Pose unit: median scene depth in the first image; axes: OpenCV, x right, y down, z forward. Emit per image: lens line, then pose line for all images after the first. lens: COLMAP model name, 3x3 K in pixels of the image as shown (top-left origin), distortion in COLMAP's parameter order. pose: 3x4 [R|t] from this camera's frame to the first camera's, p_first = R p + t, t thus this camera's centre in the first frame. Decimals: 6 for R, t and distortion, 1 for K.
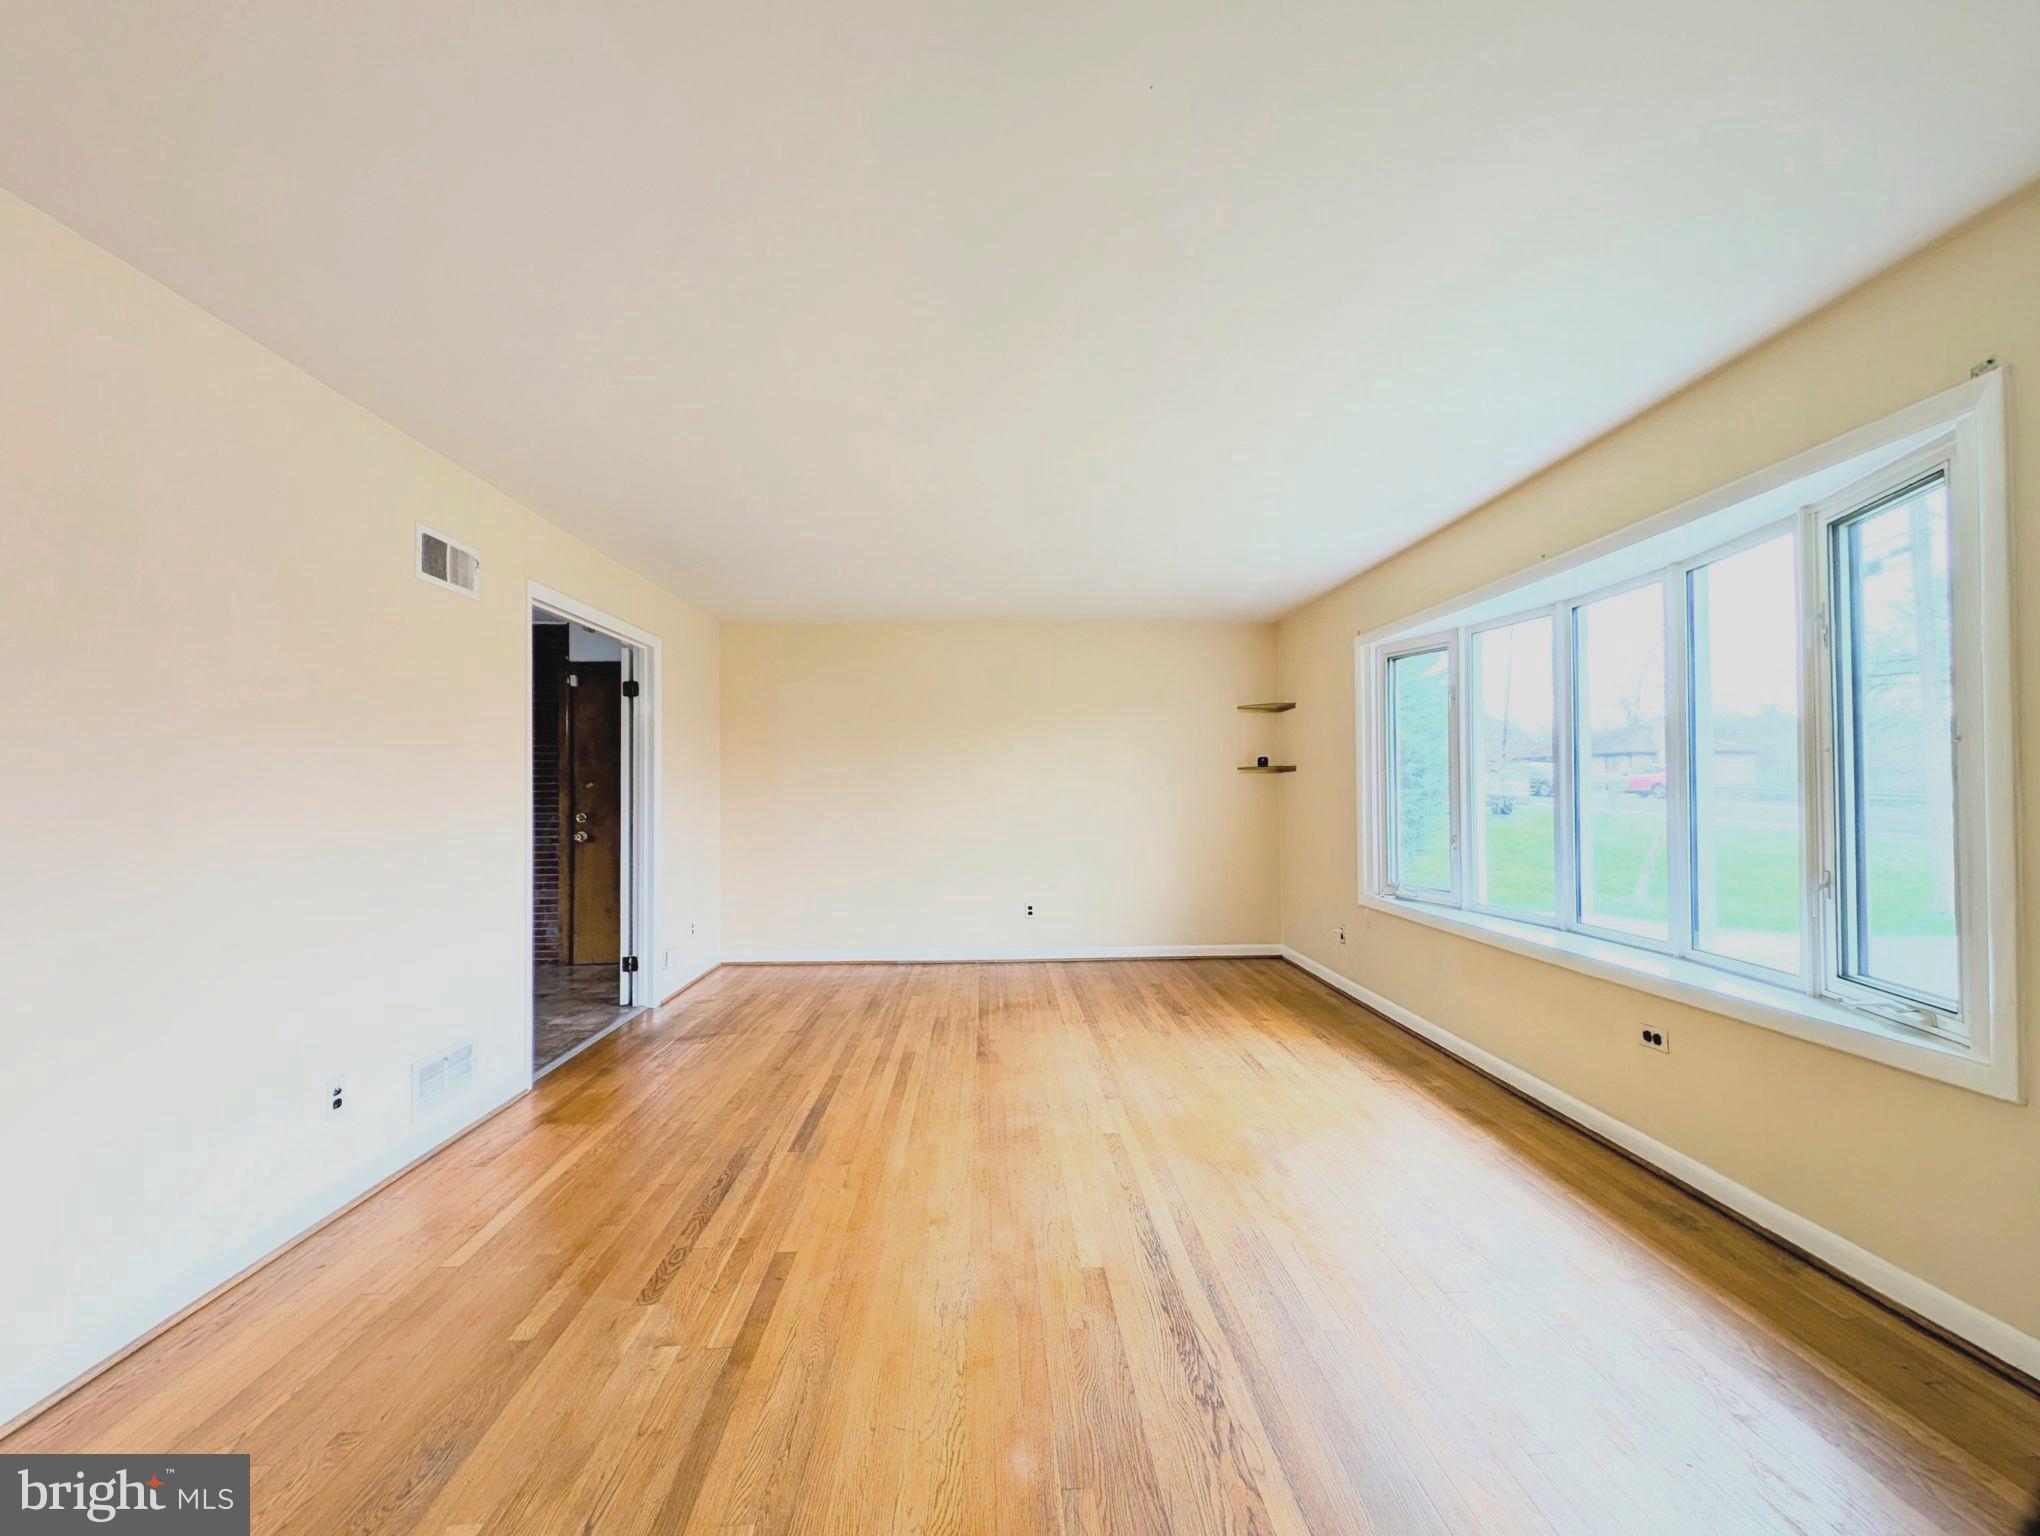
lens RADIAL K [[802.2, 0, 1021.1], [0, 802.2, 776.4], [0, 0, 1]] dist [0.011581, -0.000442]
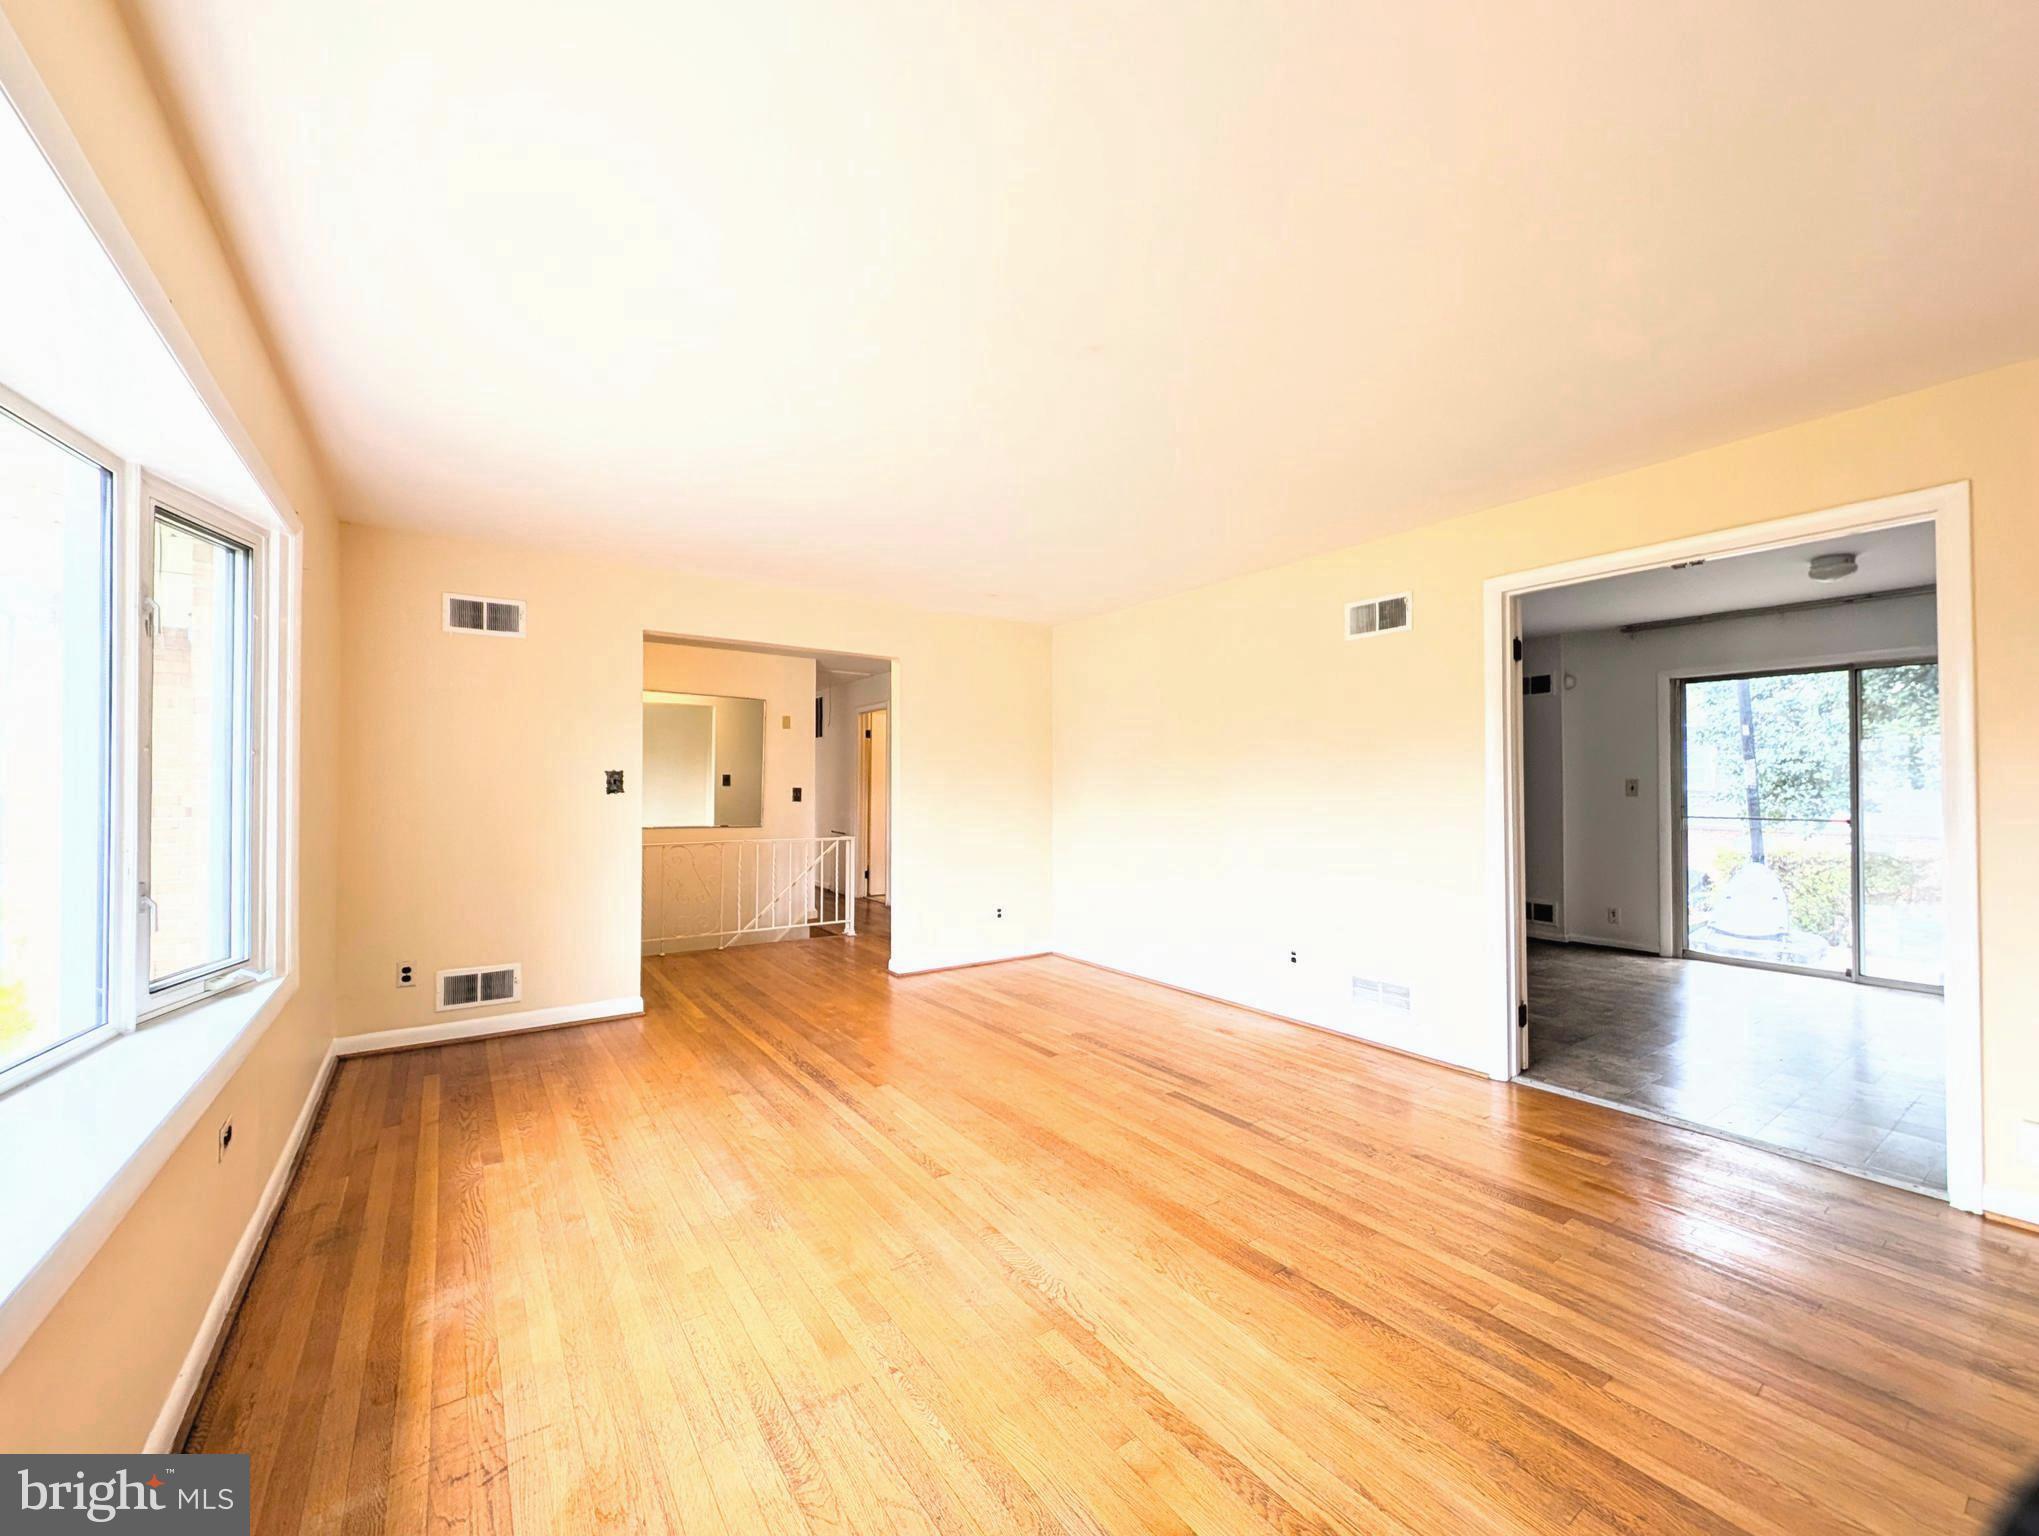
lens RADIAL K [[801.8, 0, 1020.6], [0, 801.8, 776.4], [0, 0, 1]] dist [0.011581, -0.000442]
pose [[-0.838671, 0.002227, -0.544633, 0.606076], [0.017345, 0.999594, -0.022623, 0.028663], [0.544362, -0.028420, -0.838369, 2.093859]]
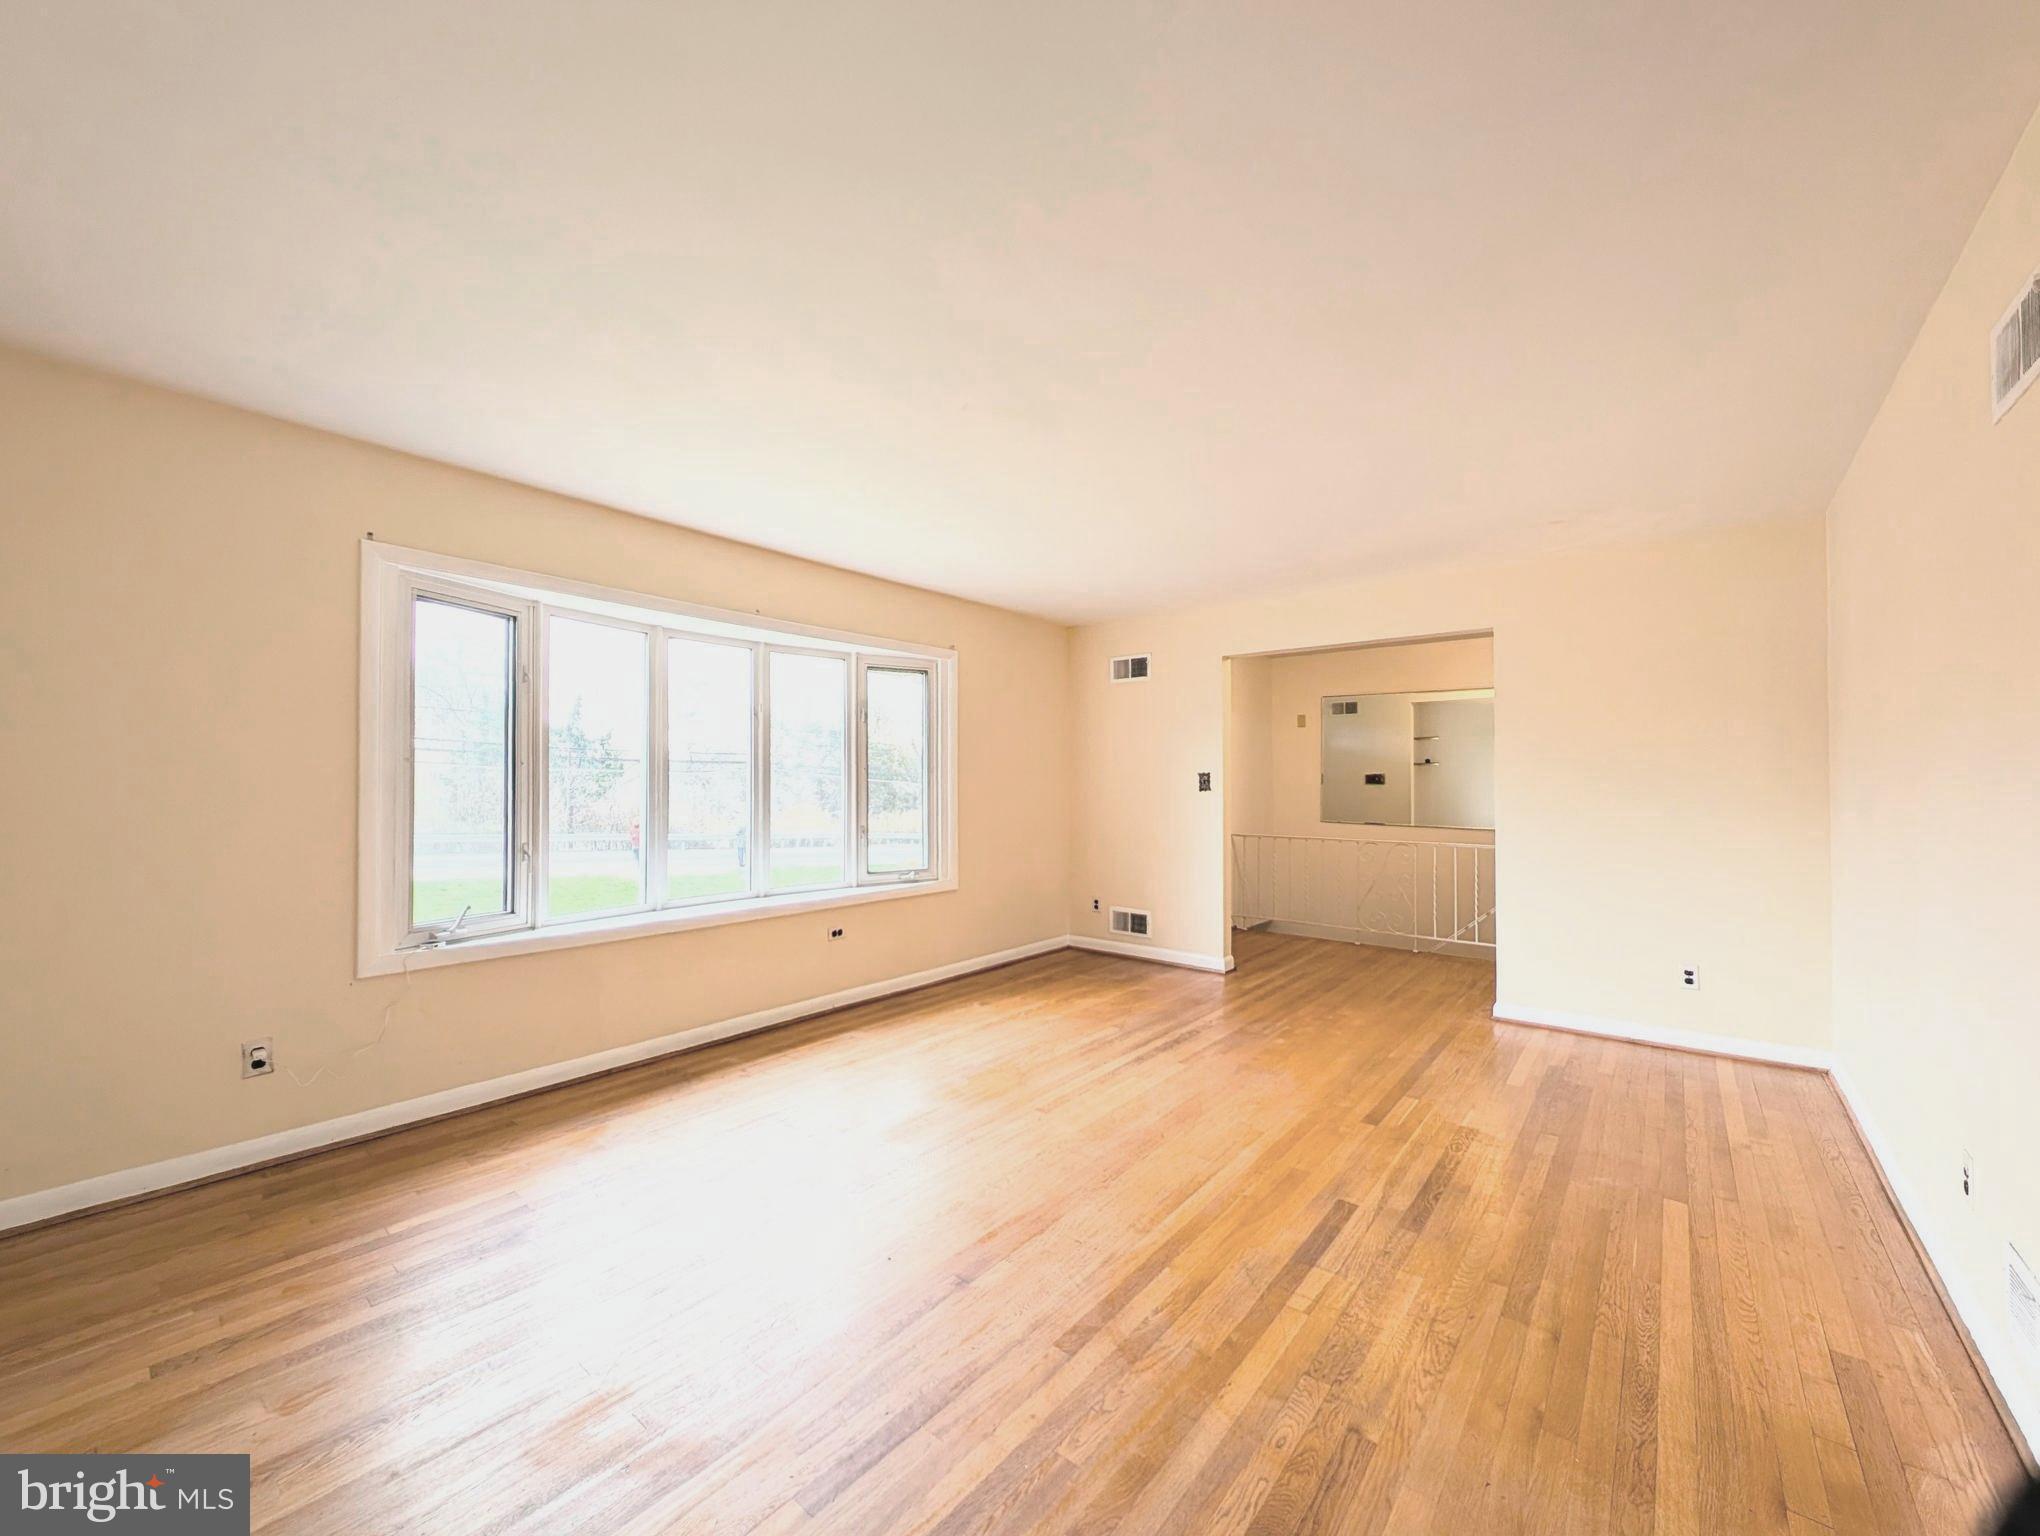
lens RADIAL K [[802.2, 0, 1021.1], [0, 802.2, 776.4], [0, 0, 1]] dist [0.011581, -0.000442]
pose [[-0.747996, 0.013181, 0.663572, -0.664266], [-0.007760, 0.999561, -0.028603, 0.040267], [-0.663658, -0.026544, -0.747565, 2.105038]]
